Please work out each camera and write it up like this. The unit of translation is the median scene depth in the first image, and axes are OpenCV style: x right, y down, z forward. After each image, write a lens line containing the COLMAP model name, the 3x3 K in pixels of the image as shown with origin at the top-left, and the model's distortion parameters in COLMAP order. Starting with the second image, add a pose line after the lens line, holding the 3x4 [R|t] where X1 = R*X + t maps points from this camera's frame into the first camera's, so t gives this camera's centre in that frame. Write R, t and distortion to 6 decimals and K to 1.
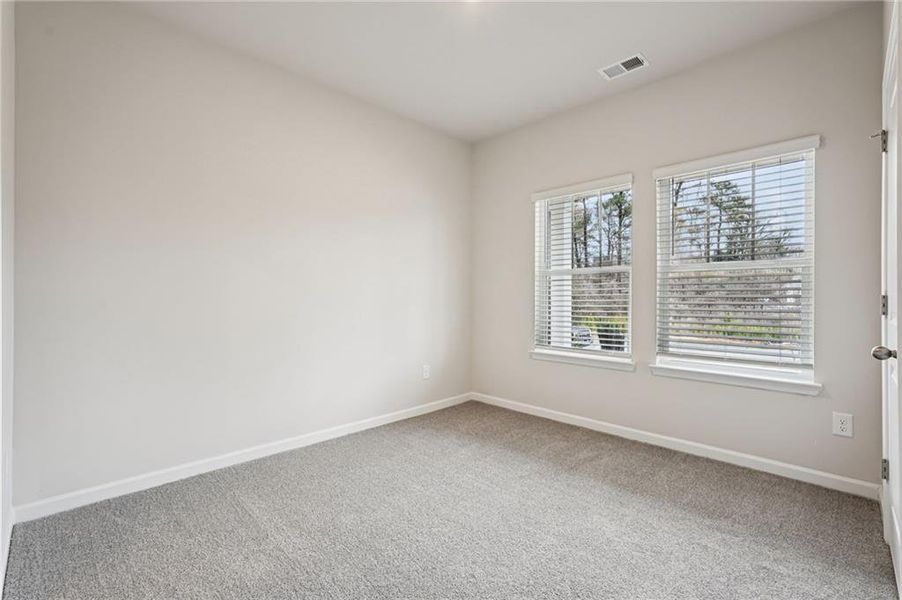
lens RADIAL K [[402.5, 0, 449.7], [0, 402.5, 298.5], [0, 0, 1]] dist [-0.014185, 0.009282]
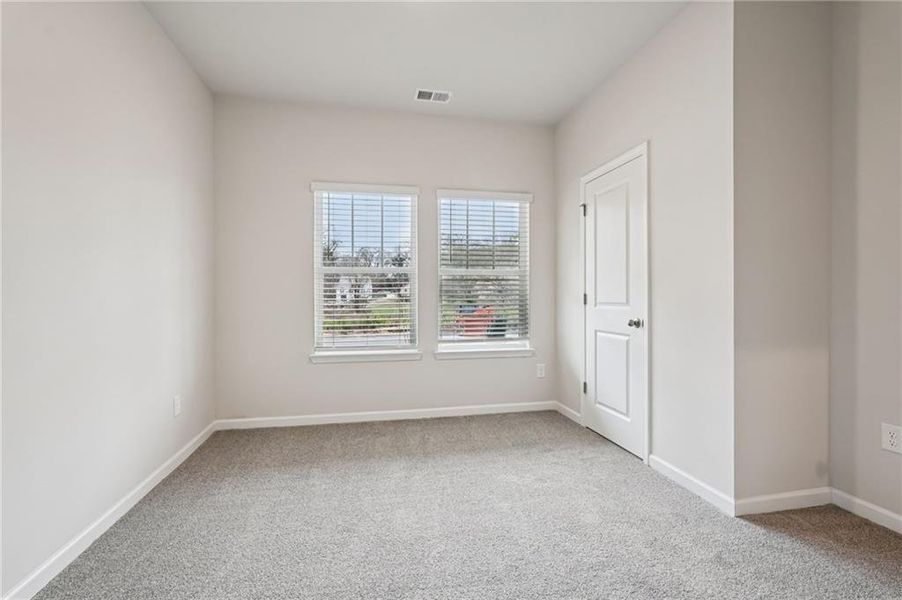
lens RADIAL K [[402.5, 0, 449.7], [0, 402.5, 298.5], [0, 0, 1]] dist [-0.014185, 0.009282]
pose [[0.545744, -0.006376, 0.837928, -0.496712], [0.007329, 0.999969, 0.002836, 0.003600], [-0.837920, 0.004593, 0.545774, 0.314894]]
